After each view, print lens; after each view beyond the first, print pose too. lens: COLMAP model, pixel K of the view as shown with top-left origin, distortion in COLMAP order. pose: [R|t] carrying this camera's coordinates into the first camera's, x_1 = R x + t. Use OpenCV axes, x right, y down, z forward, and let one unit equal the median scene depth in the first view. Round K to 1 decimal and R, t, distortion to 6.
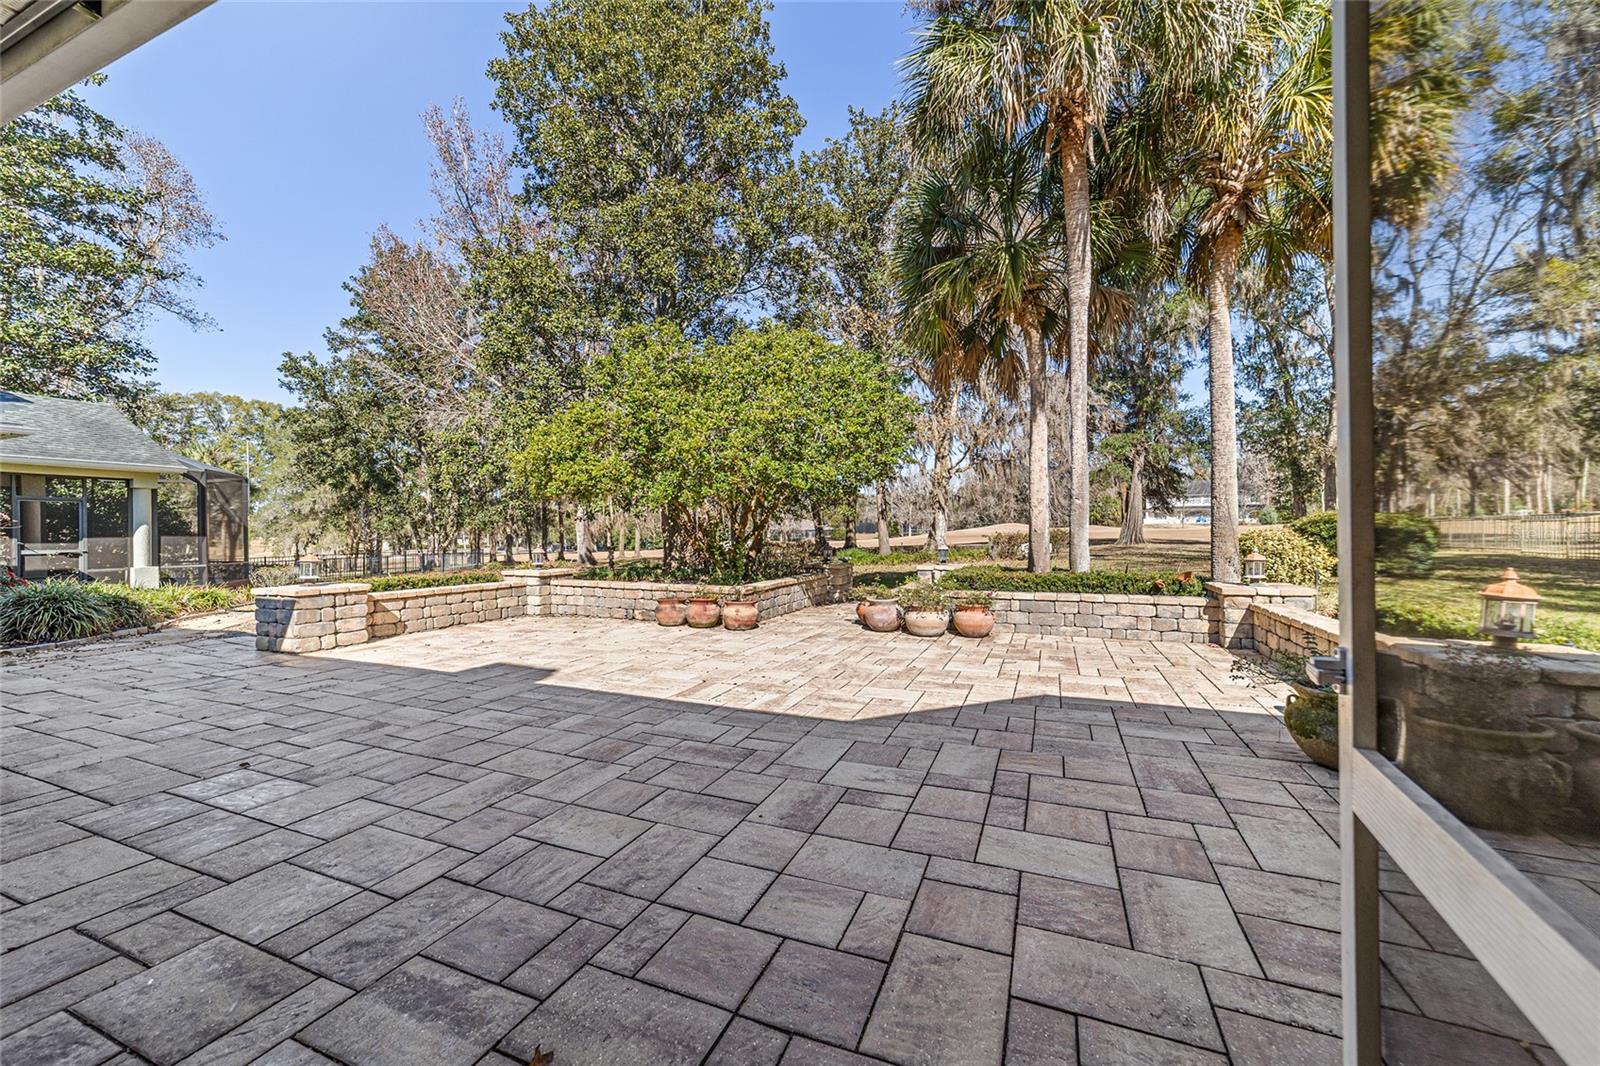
lens RADIAL K [[615.9, 0, 803.0], [0, 615.9, 533.1], [0, 0, 1]] dist [-0.004162, 0.001045]
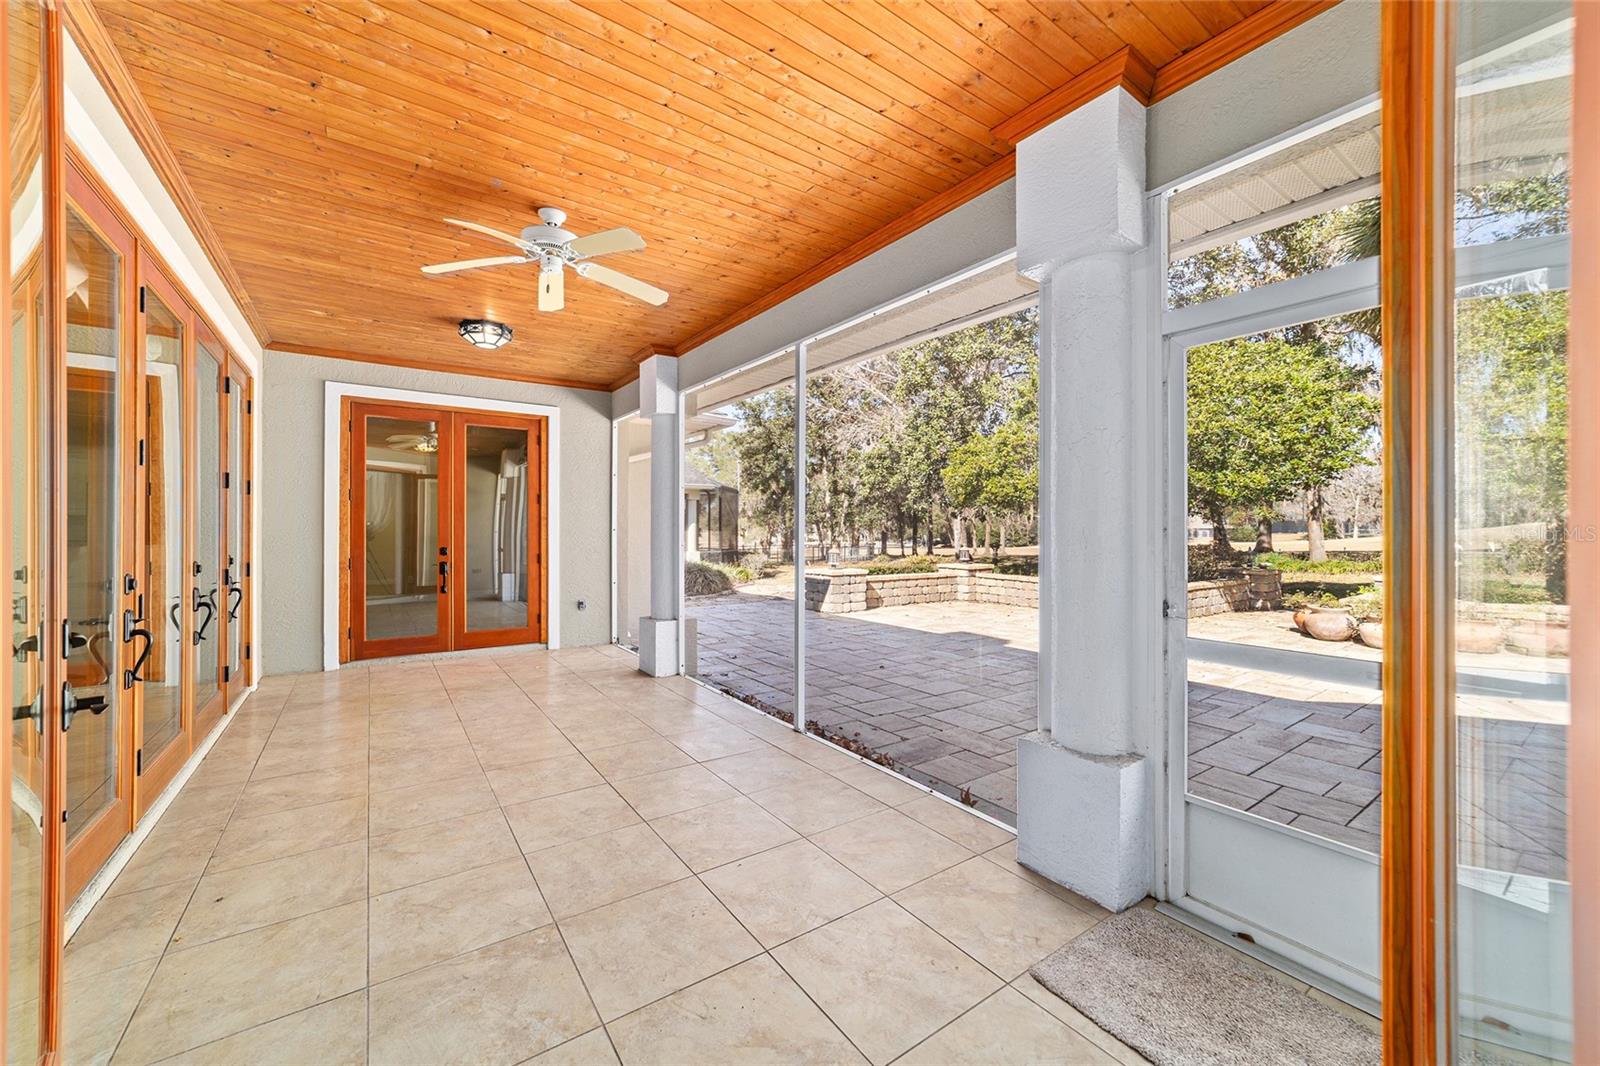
lens RADIAL K [[615.9, 0, 803.8], [0, 615.9, 527.7], [0, 0, 1]] dist [-0.004162, 0.001045]
pose [[0.847723, 0.008680, -0.530368, -0.050532], [-0.010159, 0.999948, 0.000127, -0.010634], [0.530341, 0.005280, 0.847768, -0.228902]]
